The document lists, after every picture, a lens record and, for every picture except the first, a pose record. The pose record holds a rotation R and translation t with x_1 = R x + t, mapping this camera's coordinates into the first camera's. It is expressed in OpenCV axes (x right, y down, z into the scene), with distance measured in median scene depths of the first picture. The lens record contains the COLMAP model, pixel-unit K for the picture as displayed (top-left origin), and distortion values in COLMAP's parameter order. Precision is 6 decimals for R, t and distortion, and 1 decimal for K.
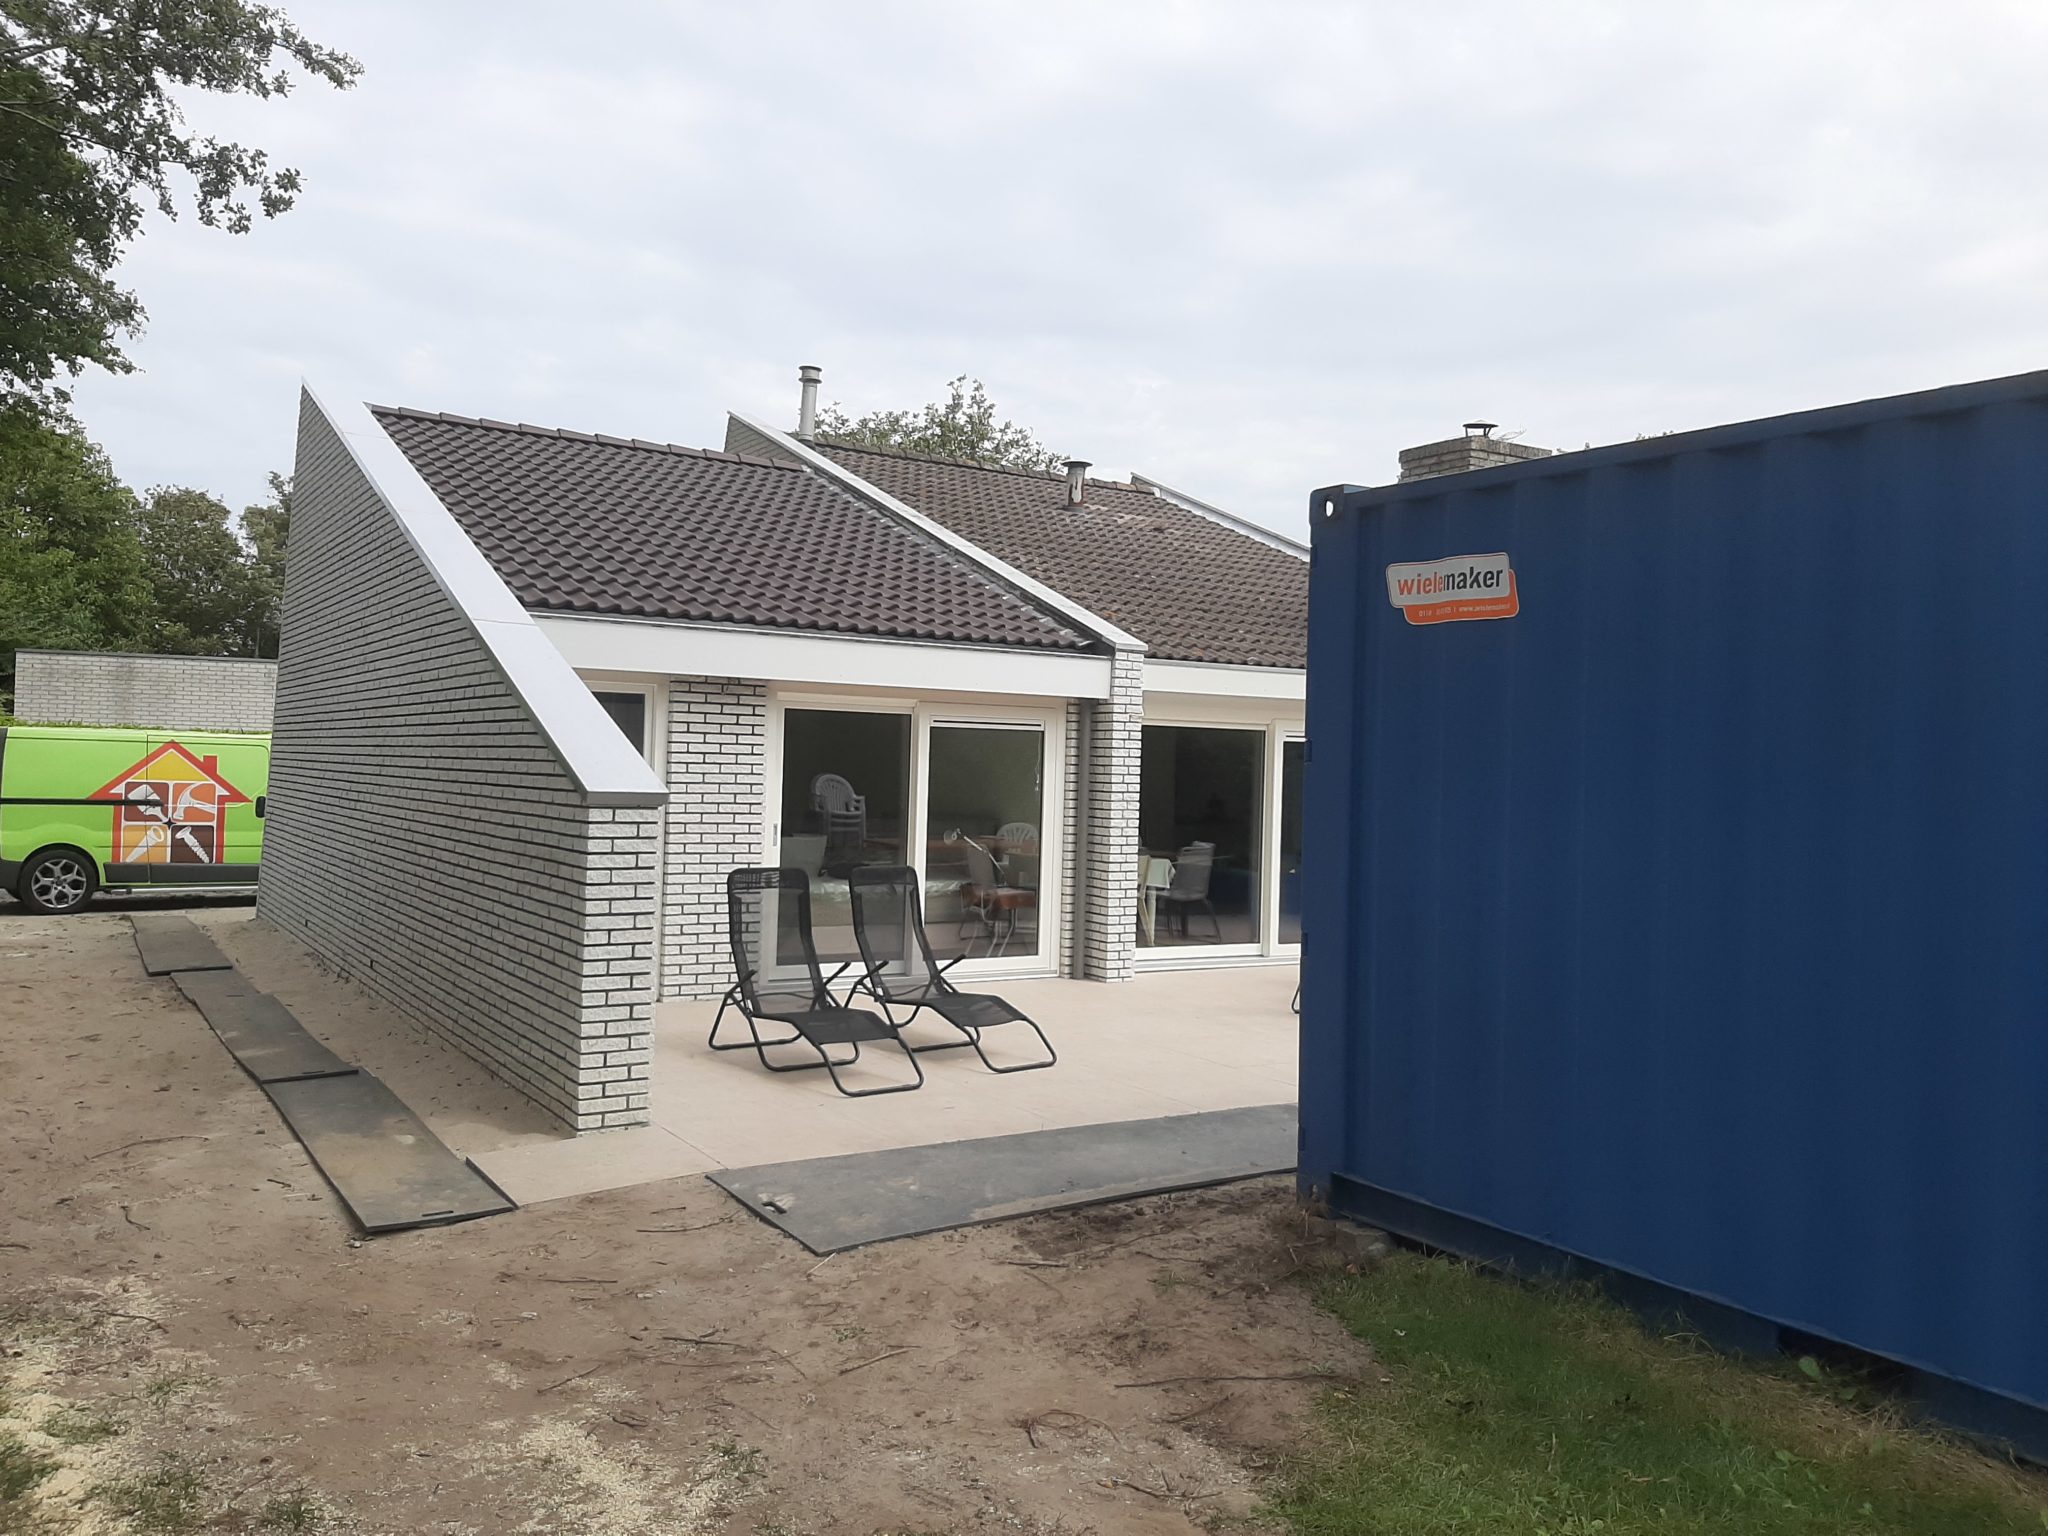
lens RADIAL K [[1540.6, 0, 1031.7], [0, 1540.6, 771.3], [0, 0, 1]] dist [0.007526, 0.002035]
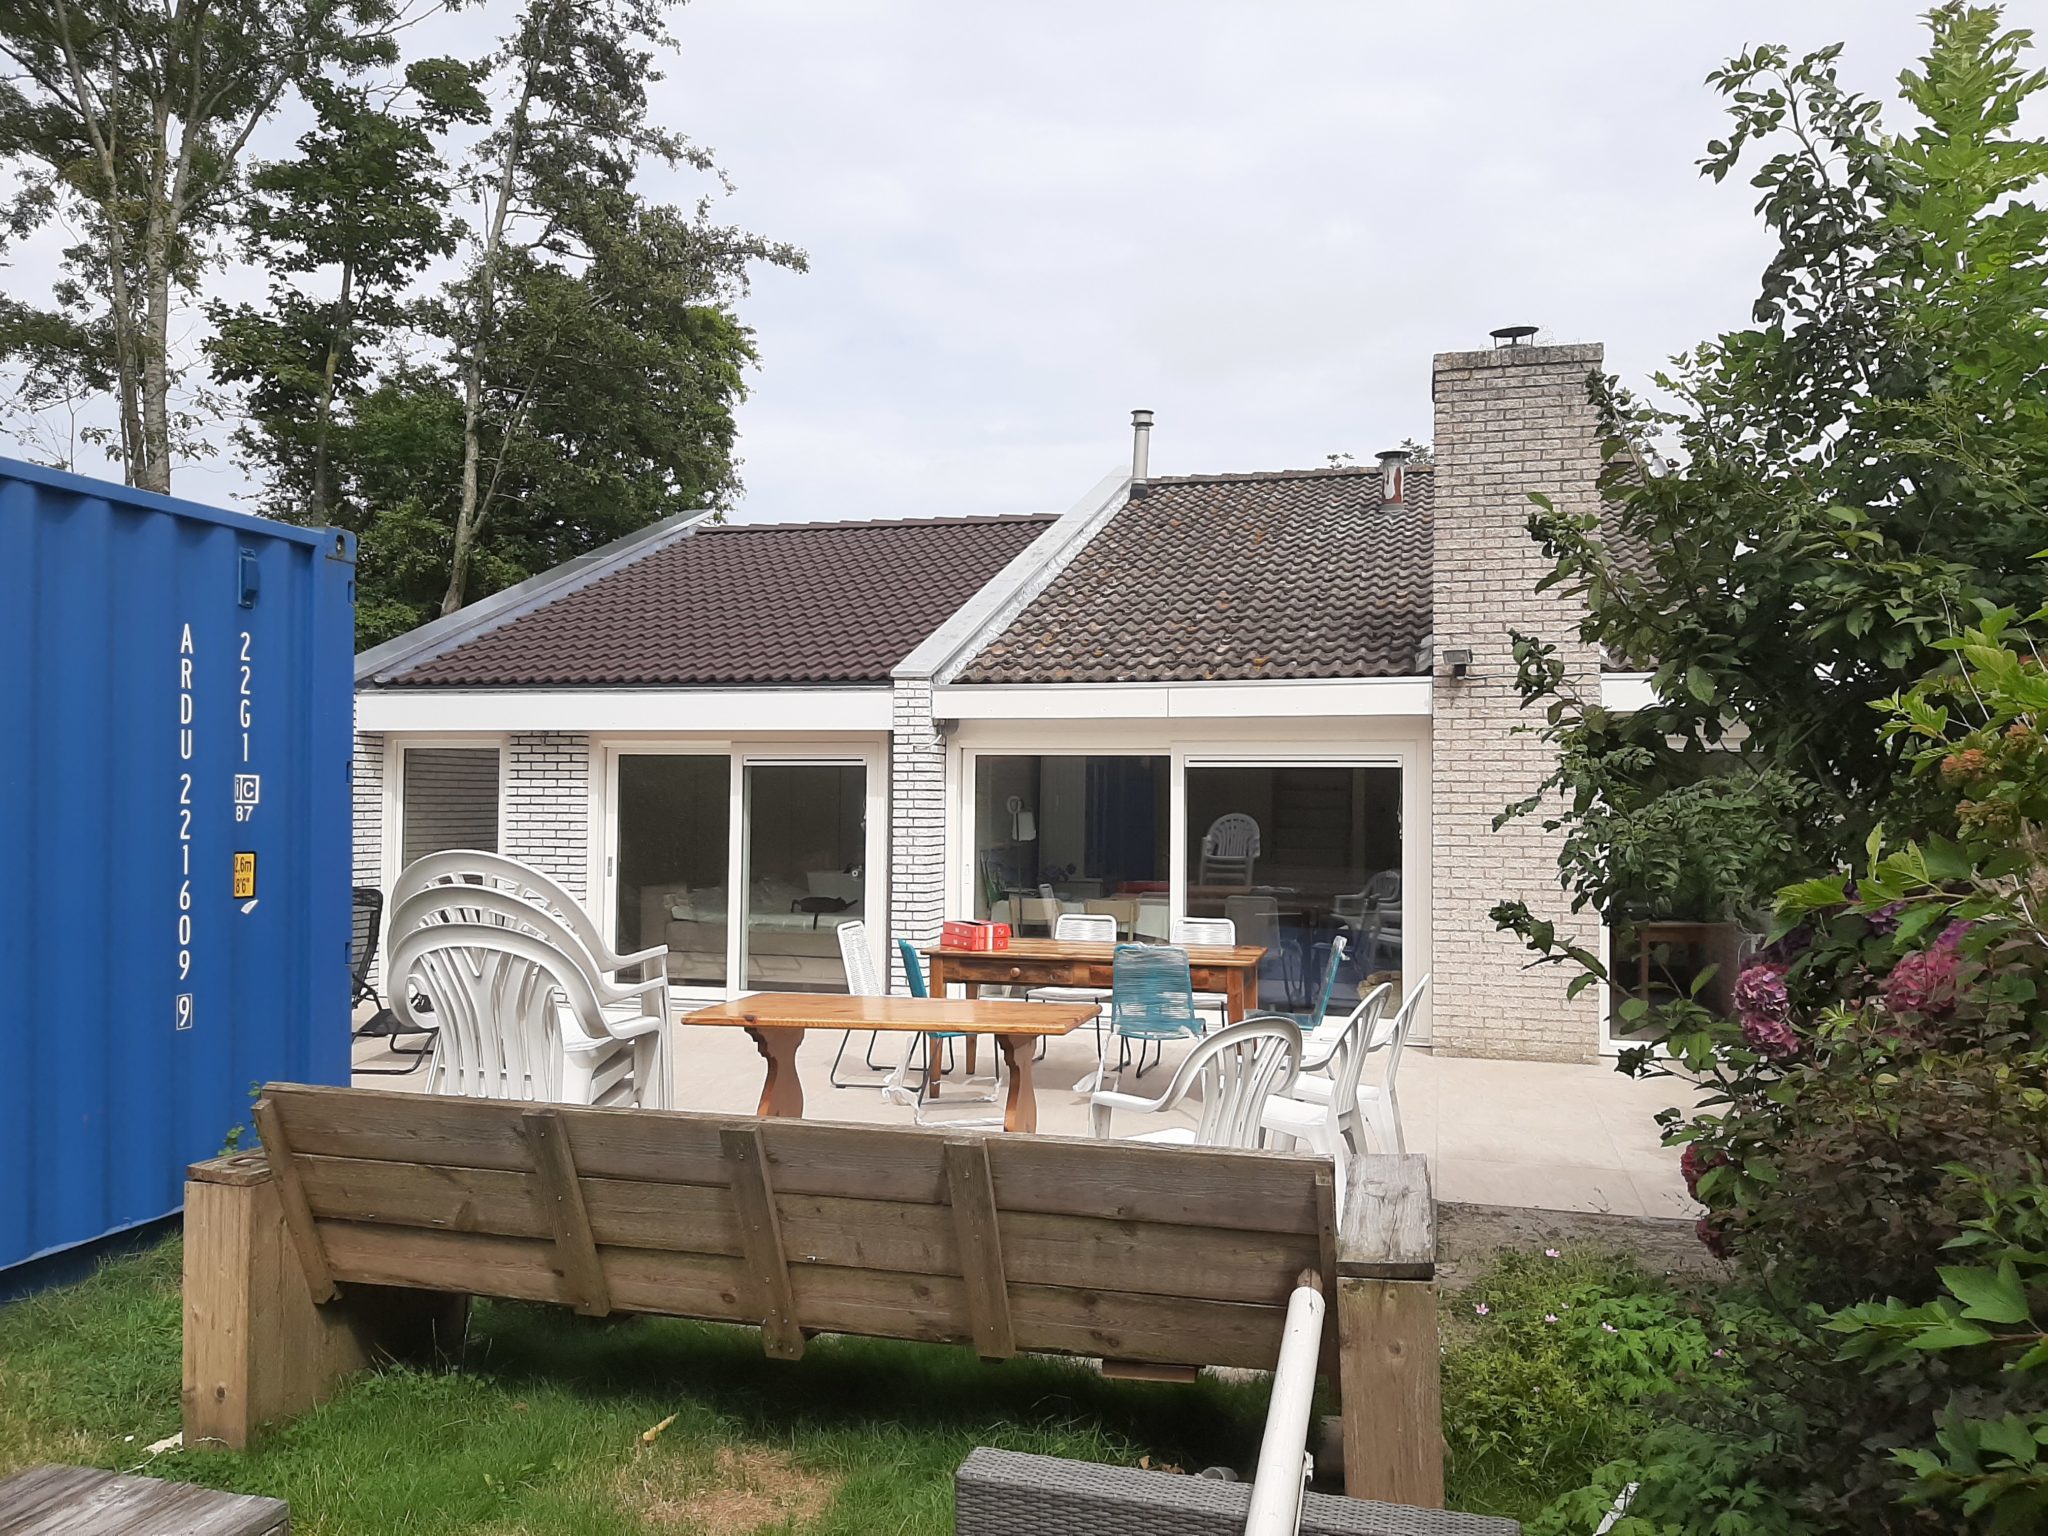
lens RADIAL K [[1540.6, 0, 1028.1], [0, 1540.6, 764.1], [0, 0, 1]] dist [0.007526, 0.002035]
pose [[0.651877, -0.038763, -0.757333, 0.848573], [0.002527, 0.998798, -0.048946, 0.020856], [0.758321, 0.029993, 0.651191, 0.466439]]
